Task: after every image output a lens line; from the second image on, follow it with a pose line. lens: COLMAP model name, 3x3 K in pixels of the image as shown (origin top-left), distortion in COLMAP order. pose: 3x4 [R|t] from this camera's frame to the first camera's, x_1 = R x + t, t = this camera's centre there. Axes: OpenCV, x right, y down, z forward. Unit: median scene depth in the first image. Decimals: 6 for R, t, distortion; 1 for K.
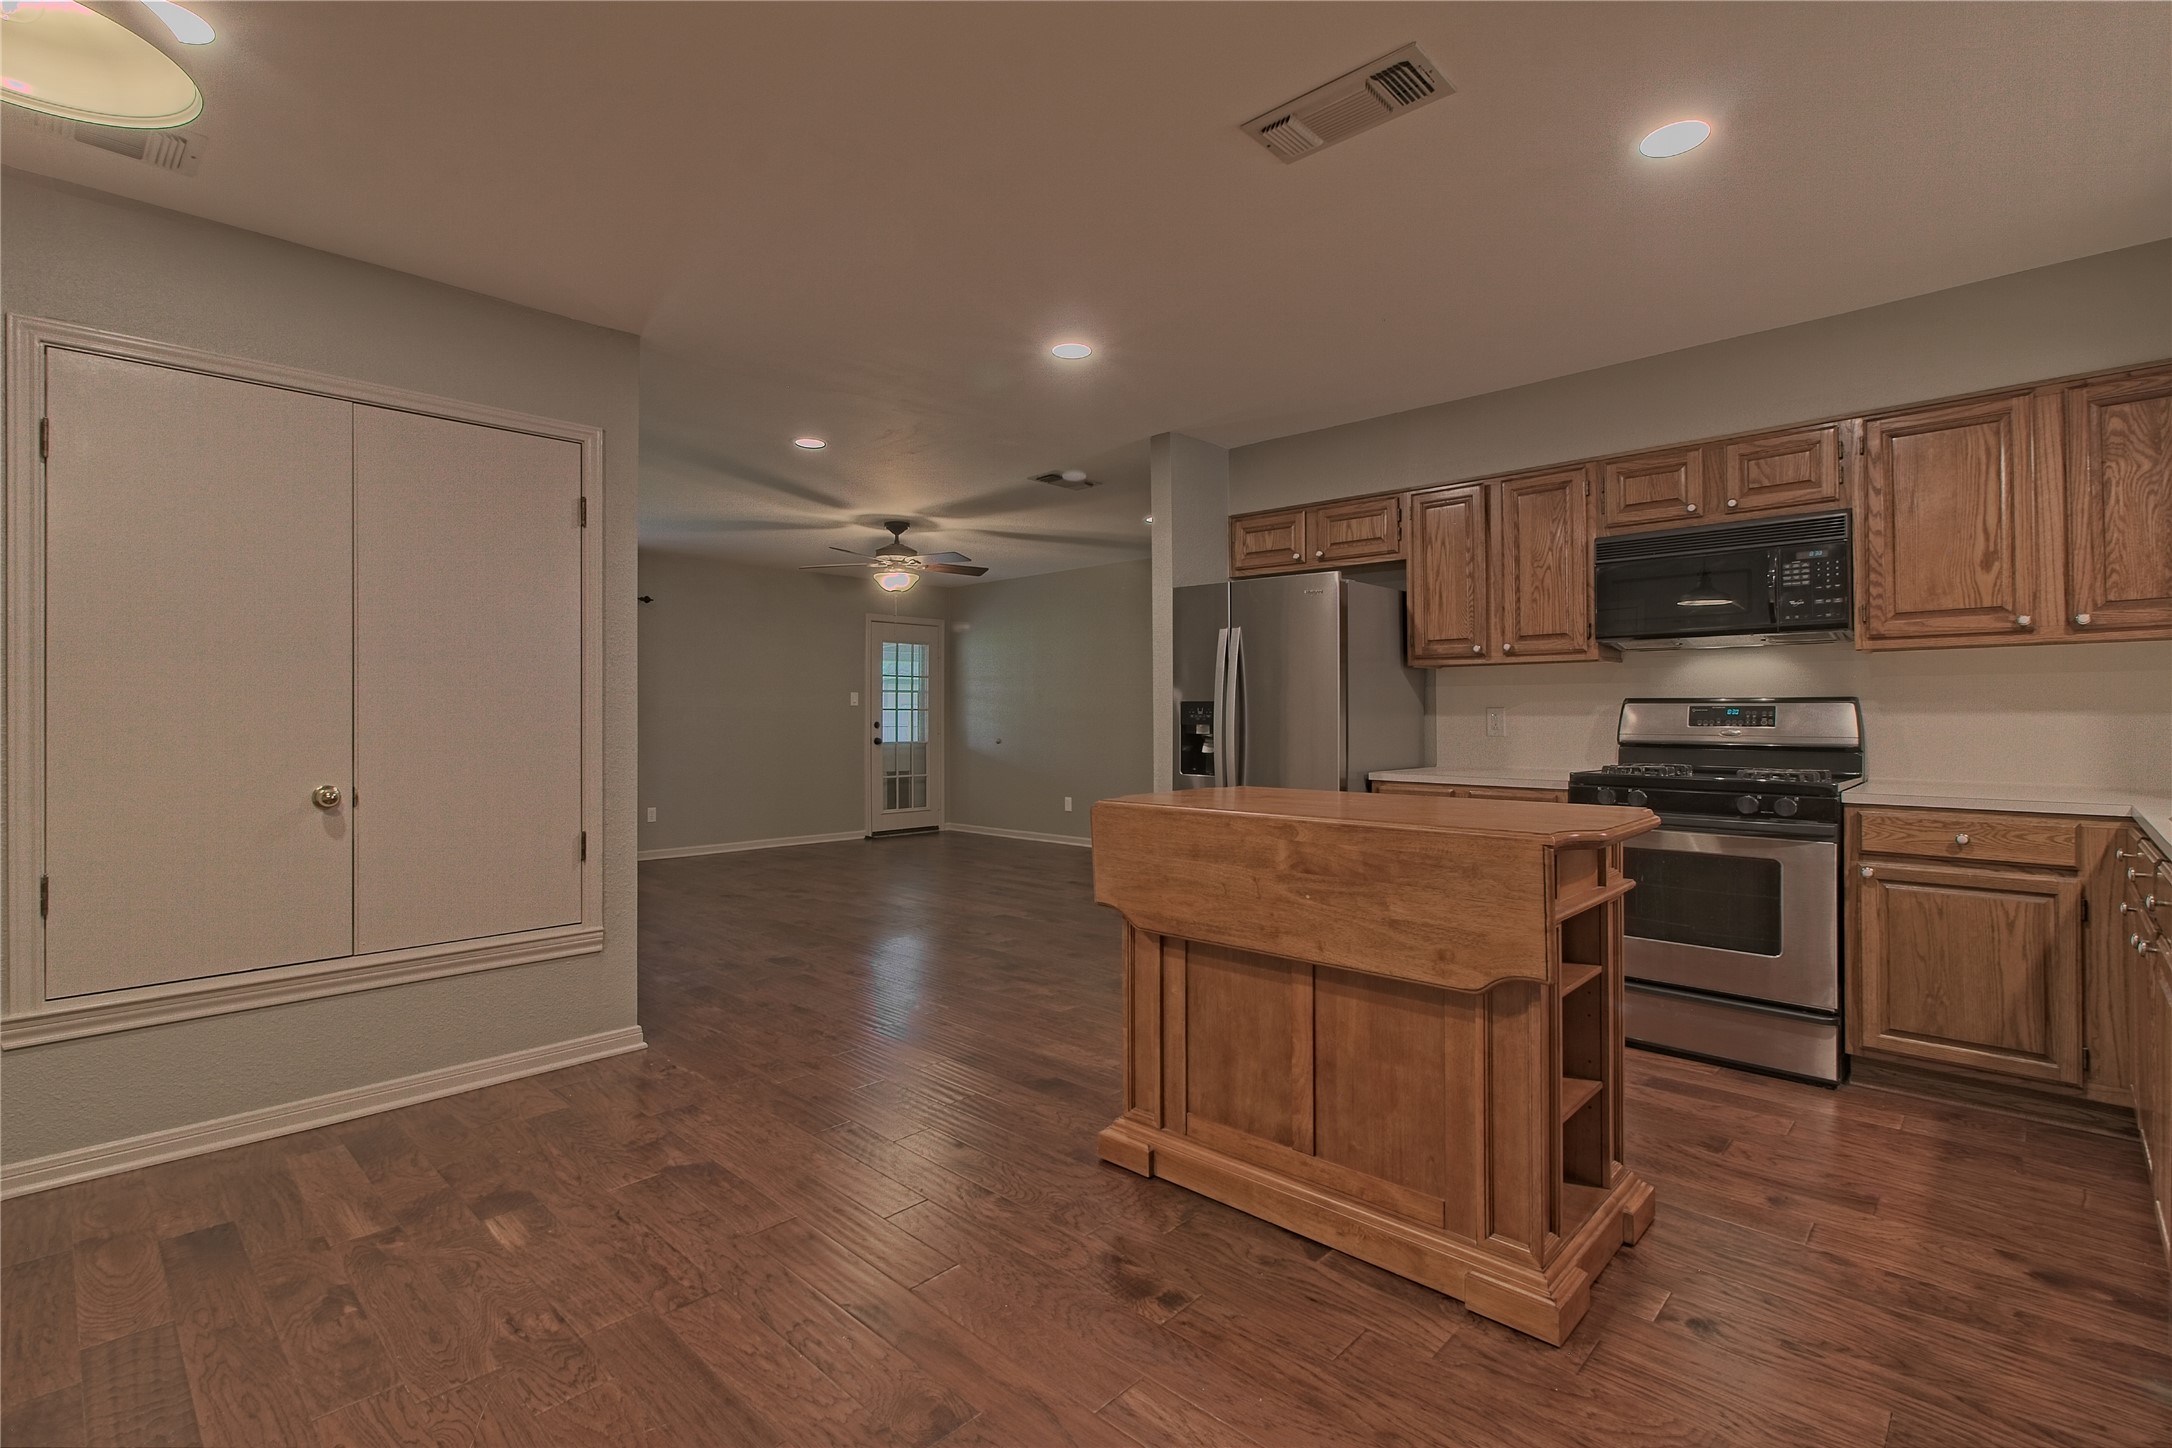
lens RADIAL K [[993.7, 0, 1070.0], [0, 993.7, 705.4], [0, 0, 1]] dist [-0.007639, 0.000820]
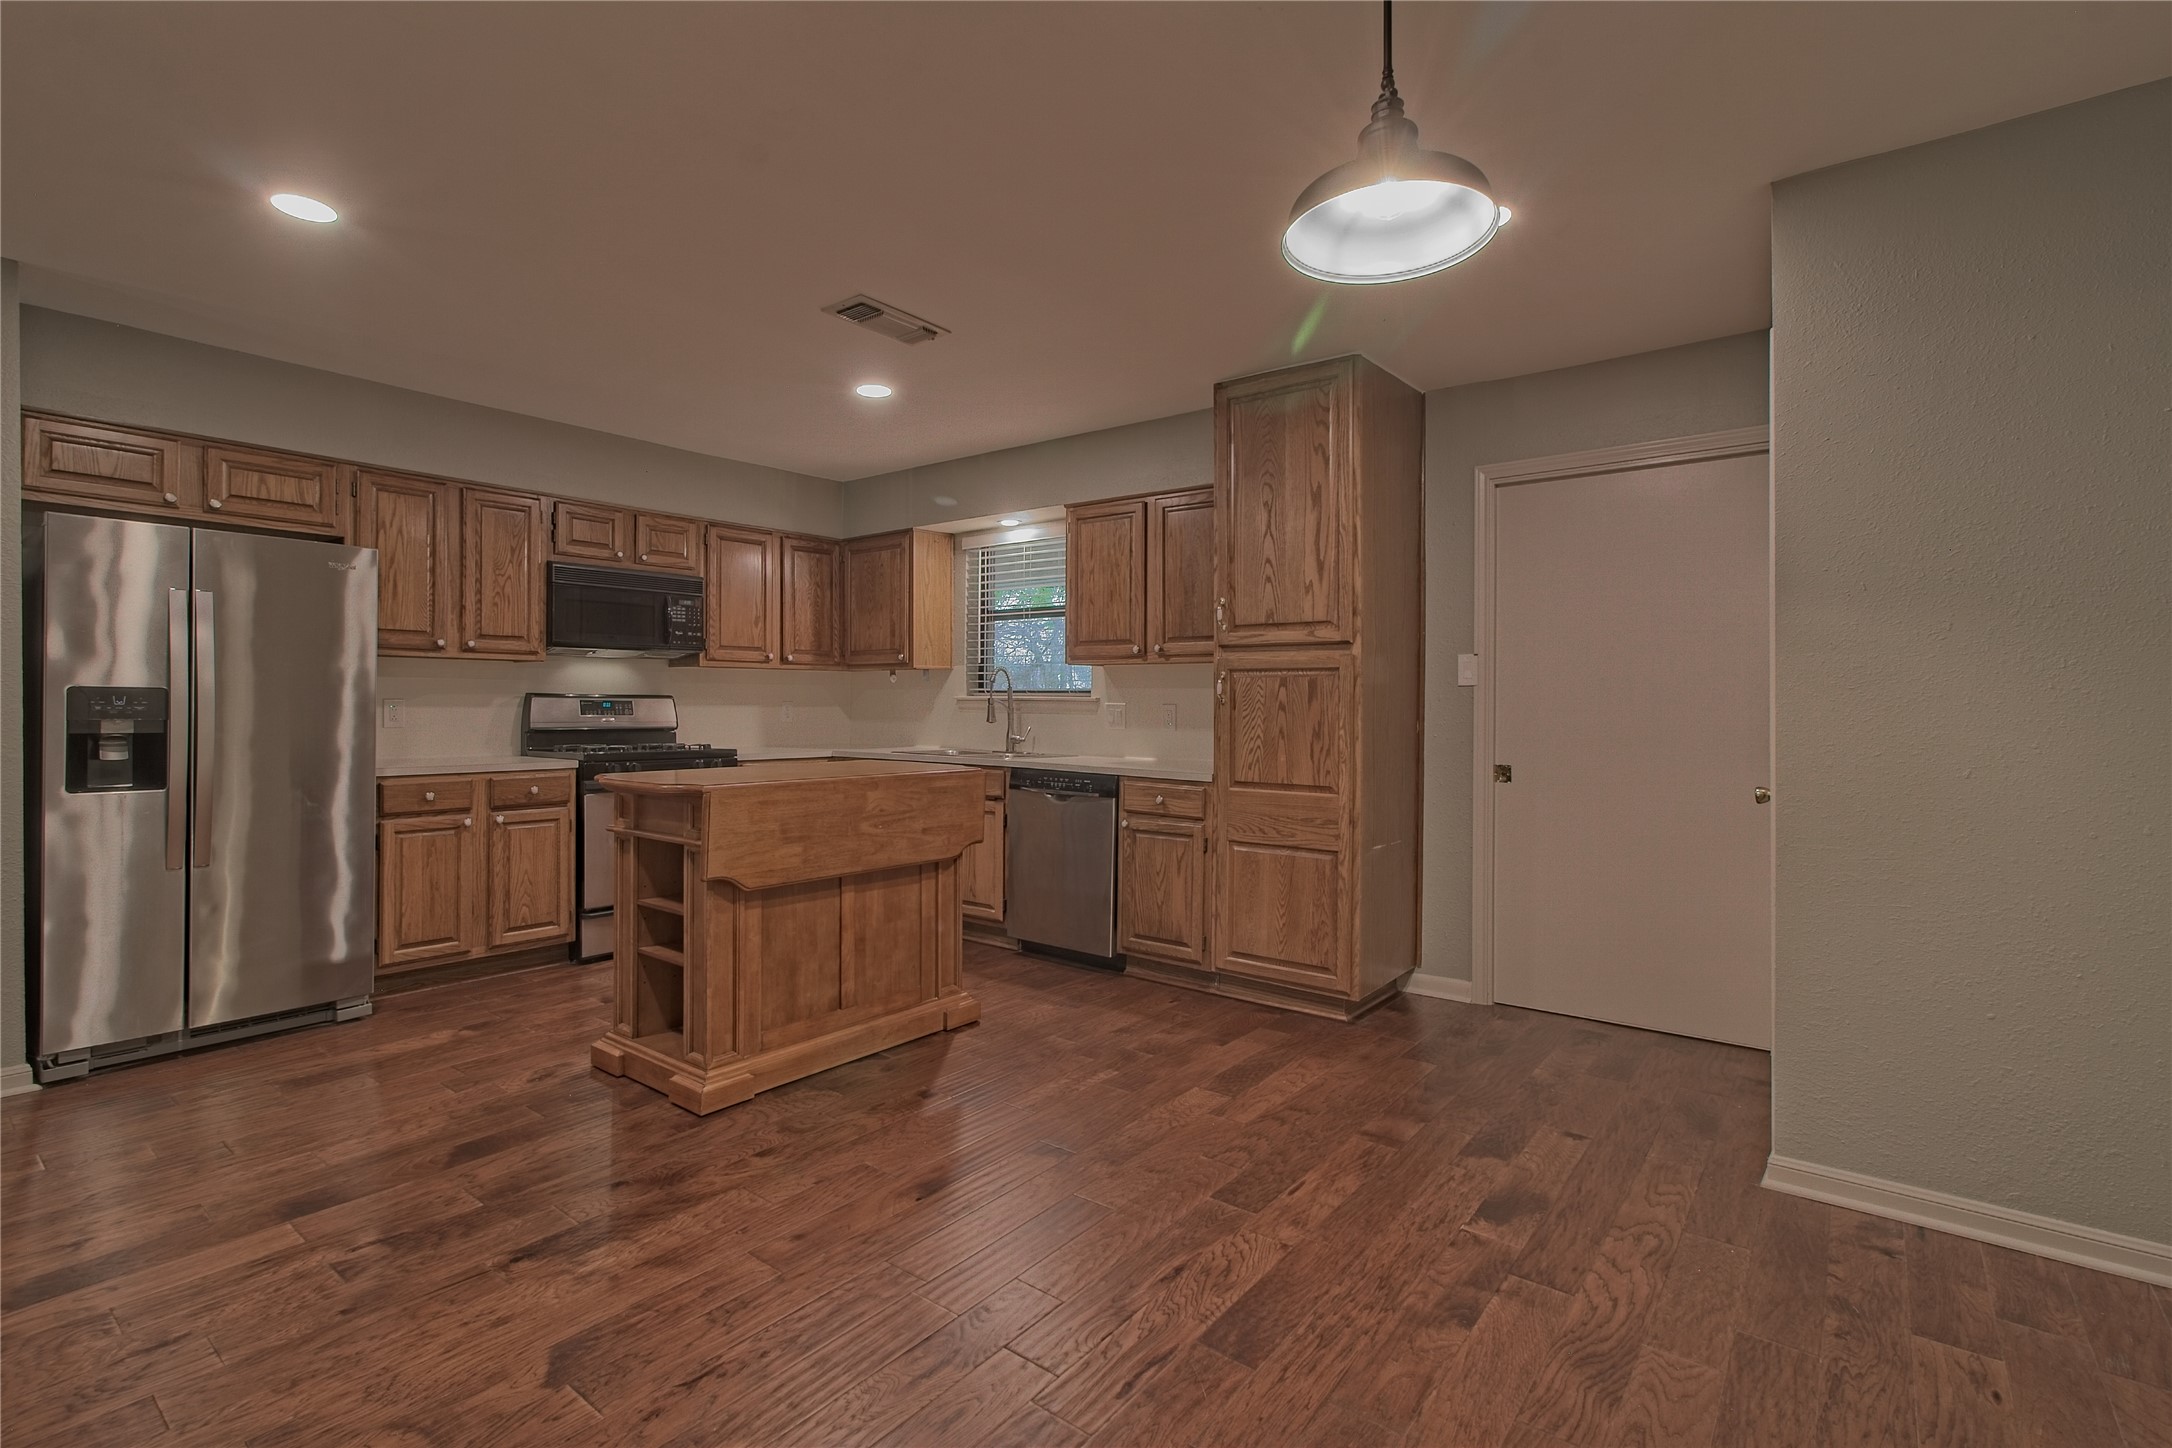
lens RADIAL K [[1000.1, 0, 1077.5], [0, 1000.1, 708.2], [0, 0, 1]] dist [-0.003624, 0.001187]
pose [[-0.101070, -0.001841, 0.994878, -0.868364], [-0.011940, 0.999929, 0.000637, 0.003199], [-0.994808, -0.011815, -0.101085, 0.559005]]
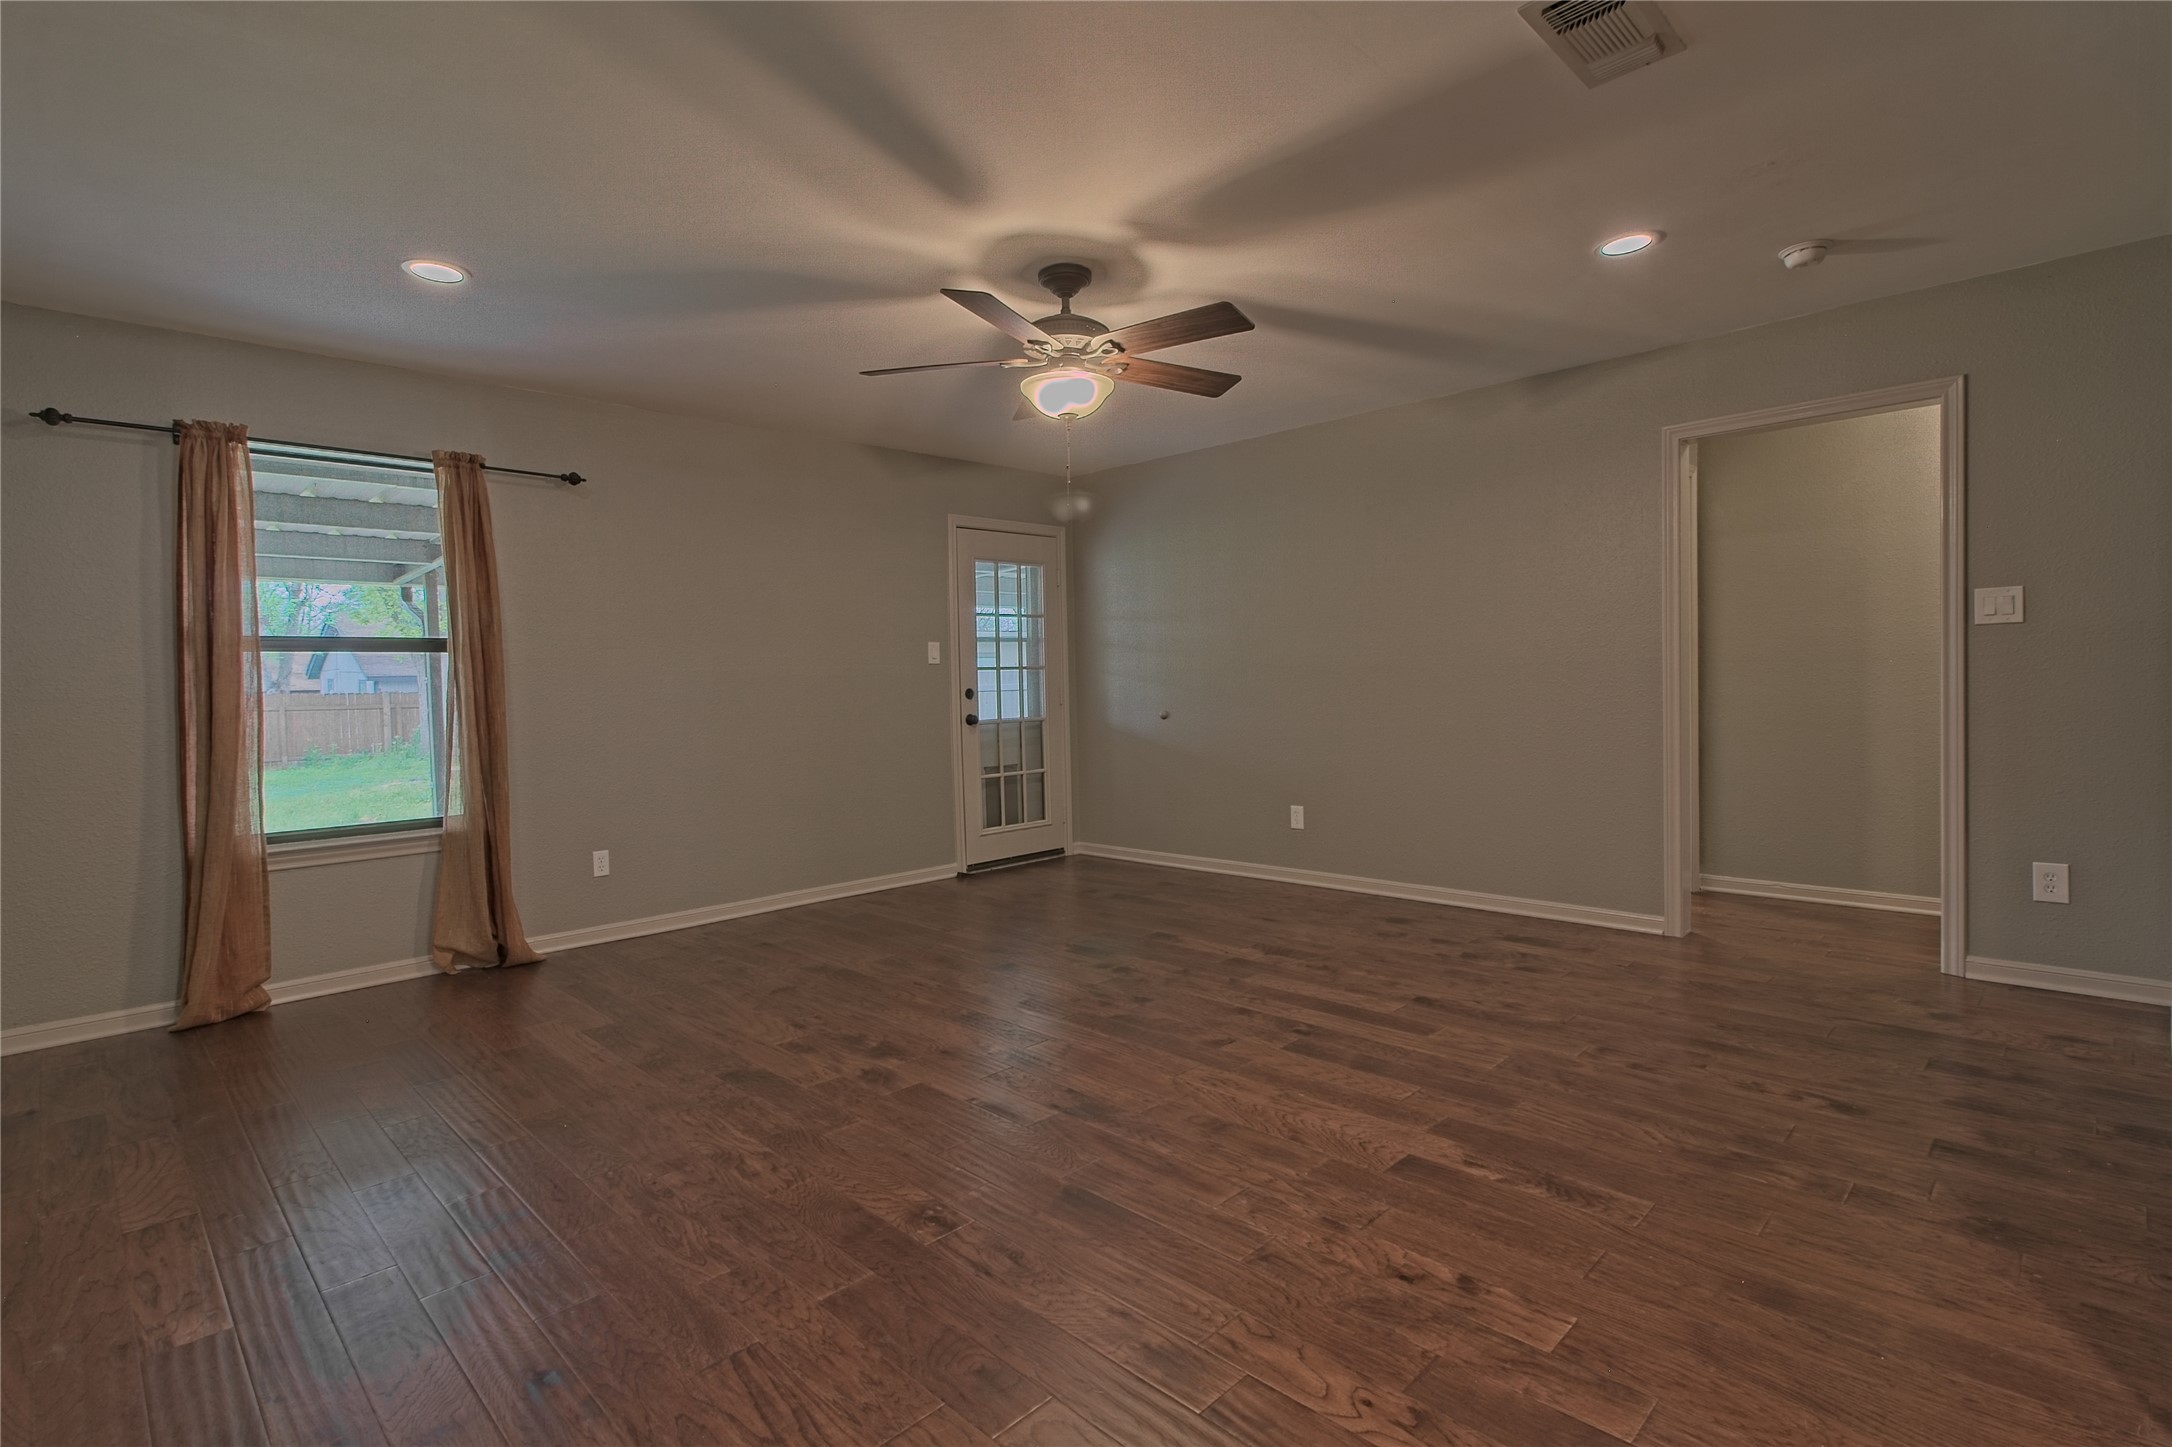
lens RADIAL K [[1043.2, 0, 1090.7], [0, 1043.2, 702.9], [0, 0, 1]] dist [-0.005095, 0.001380]
pose [[0.999712, -0.023039, -0.006770, -0.341550], [0.023278, 0.999020, 0.037652, 0.007875], [0.005896, -0.037799, 0.999268, 1.038782]]
